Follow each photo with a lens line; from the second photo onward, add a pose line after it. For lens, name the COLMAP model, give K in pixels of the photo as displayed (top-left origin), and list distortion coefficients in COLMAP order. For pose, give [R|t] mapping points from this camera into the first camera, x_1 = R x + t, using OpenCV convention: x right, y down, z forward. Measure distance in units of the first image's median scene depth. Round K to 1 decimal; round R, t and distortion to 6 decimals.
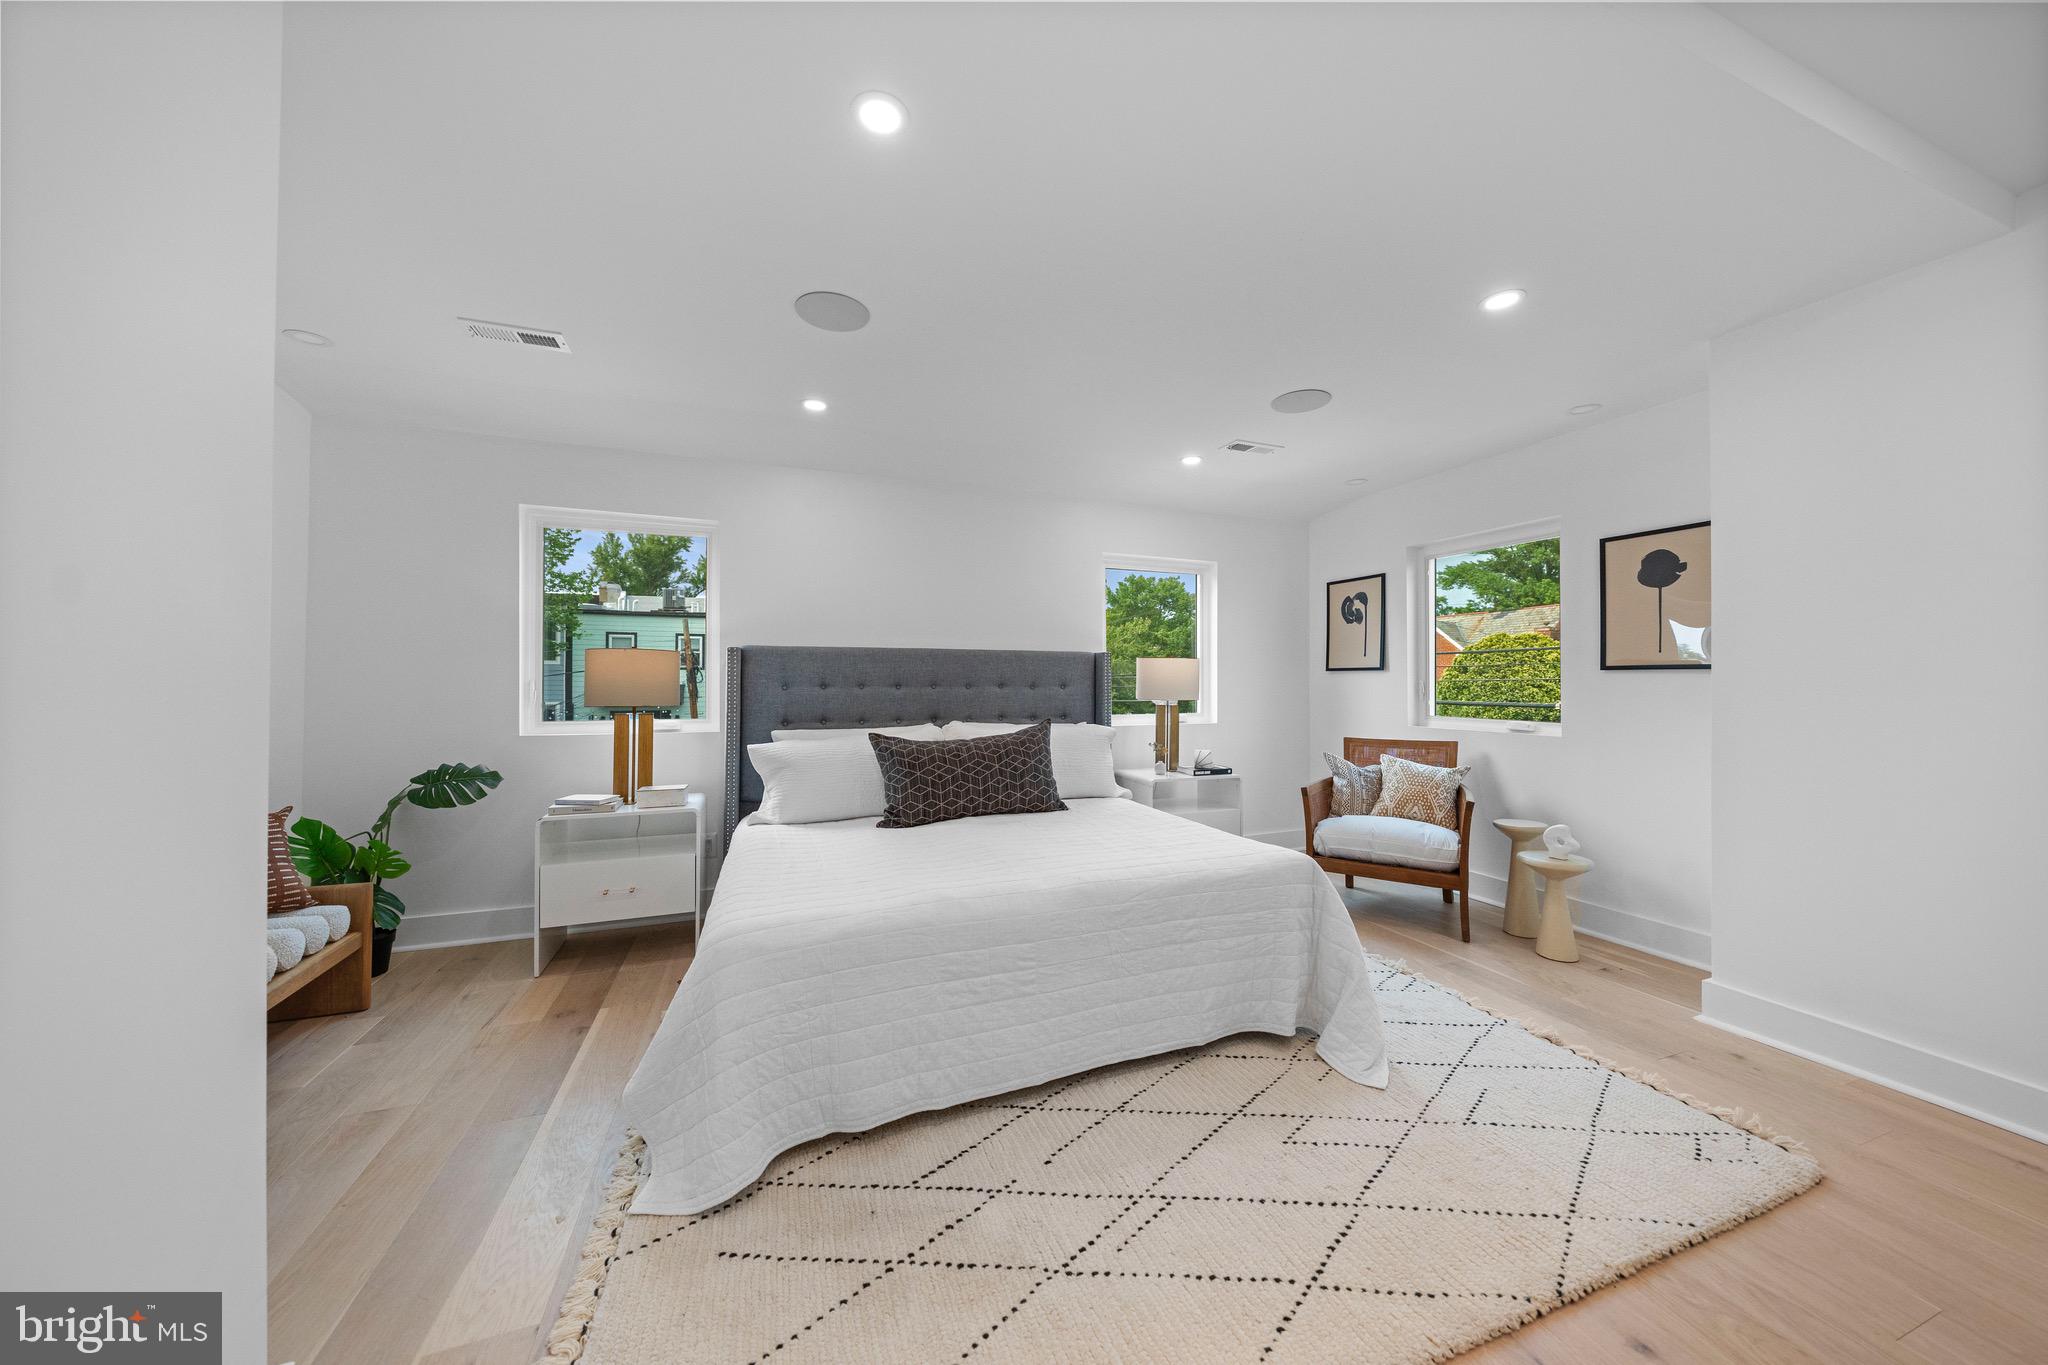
lens RADIAL K [[700.6, 0, 1011.2], [0, 700.6, 677.4], [0, 0, 1]] dist [-0.002016, -0.000168]
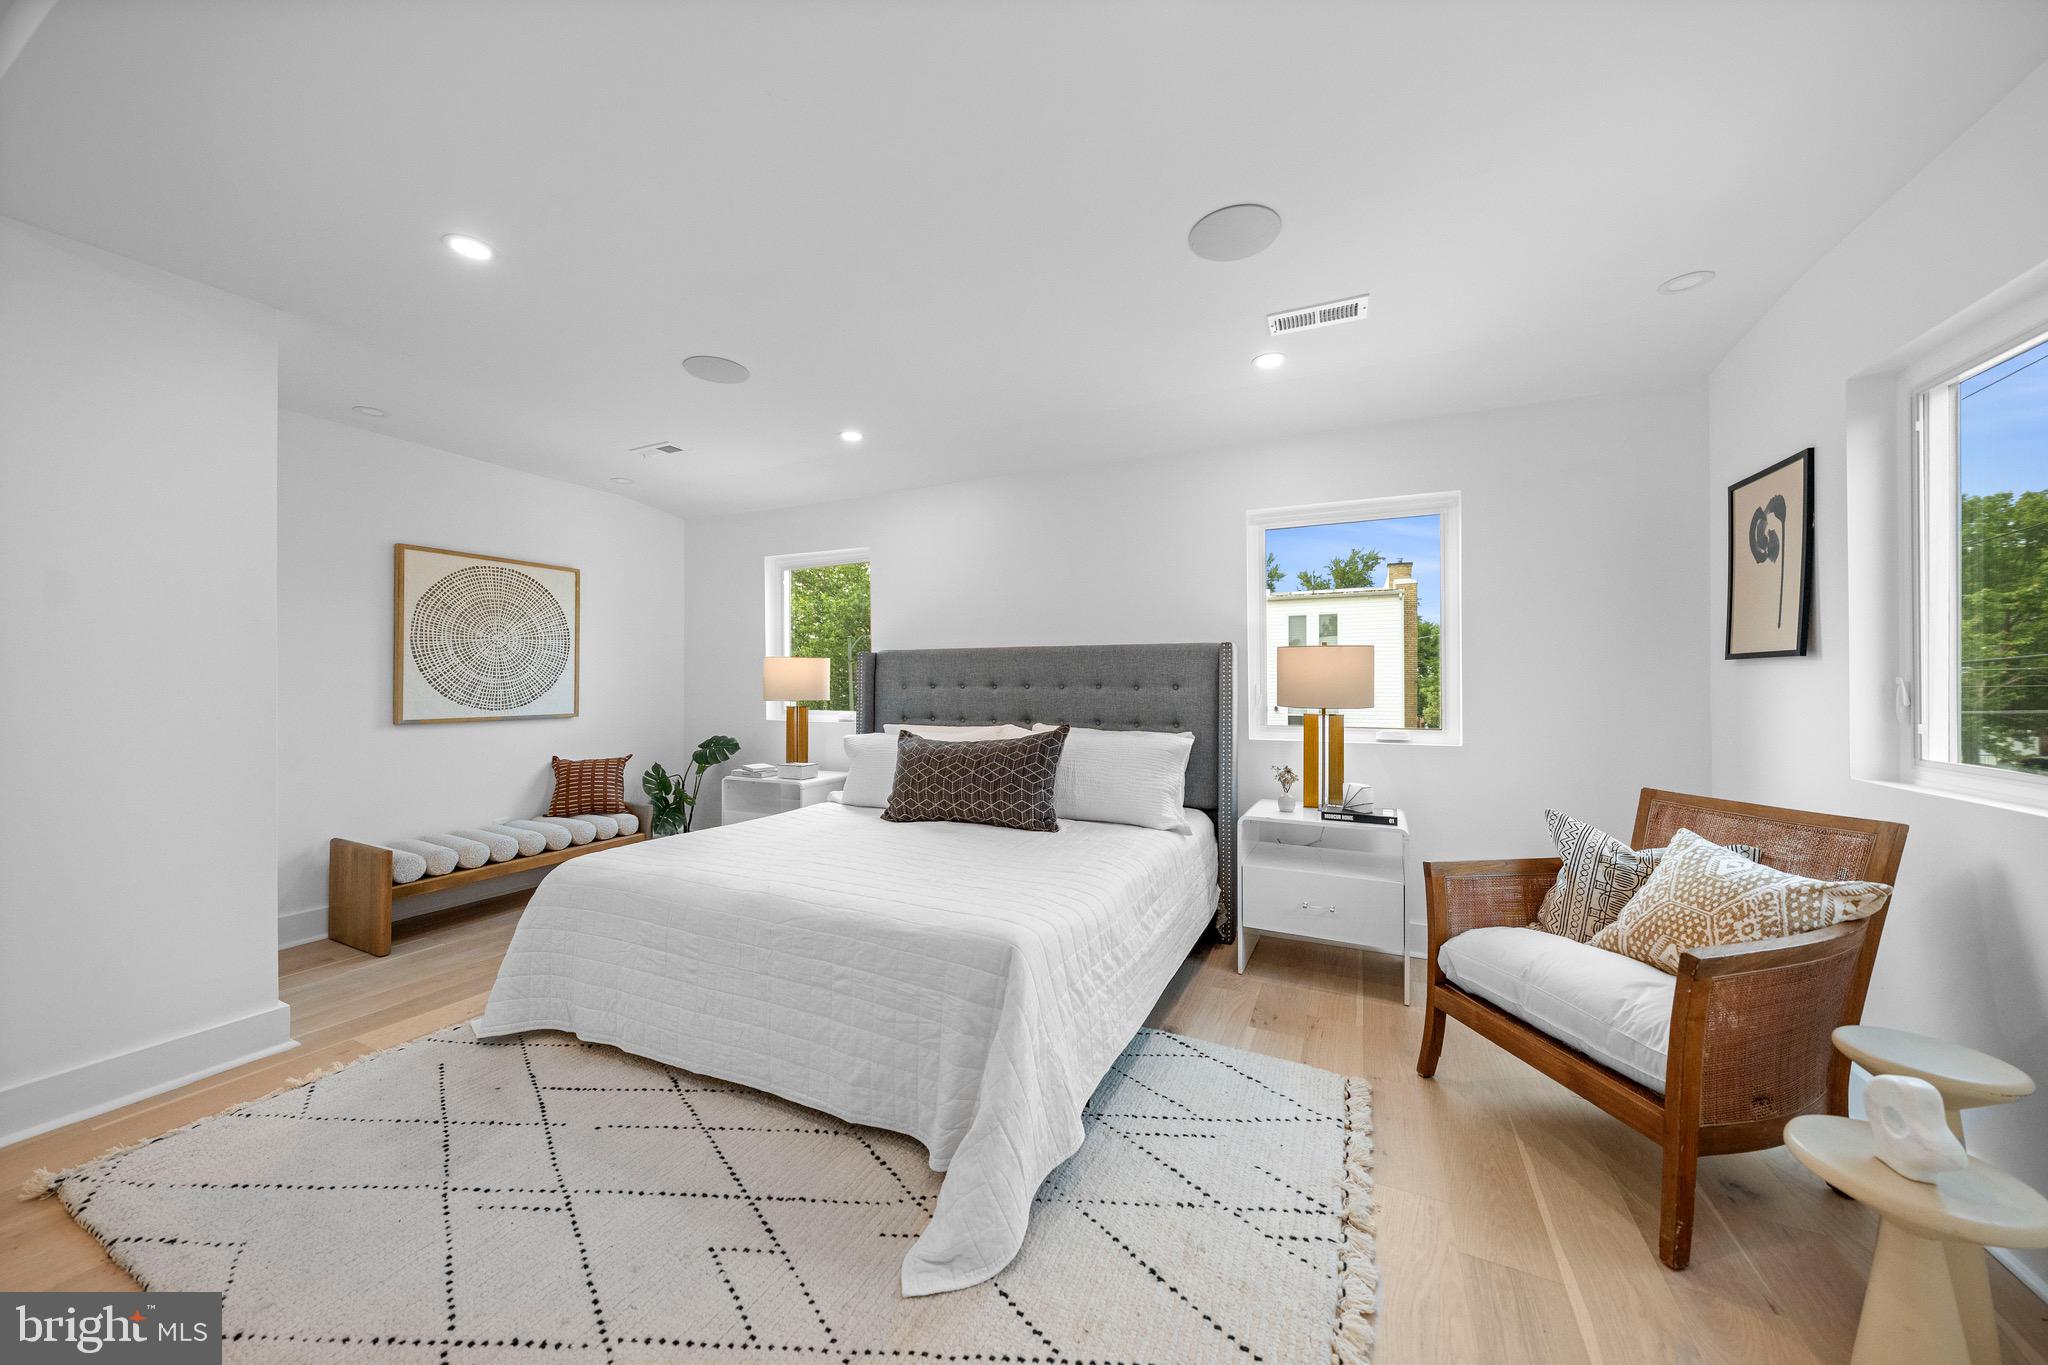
lens RADIAL K [[700.6, 0, 1012.9], [0, 700.6, 684.8], [0, 0, 1]] dist [-0.002016, -0.000168]
pose [[0.684035, 0.002787, -0.729444, 0.689270], [0.005757, 0.999941, 0.009220, 0.002221], [0.729426, -0.010506, 0.683979, 0.398819]]
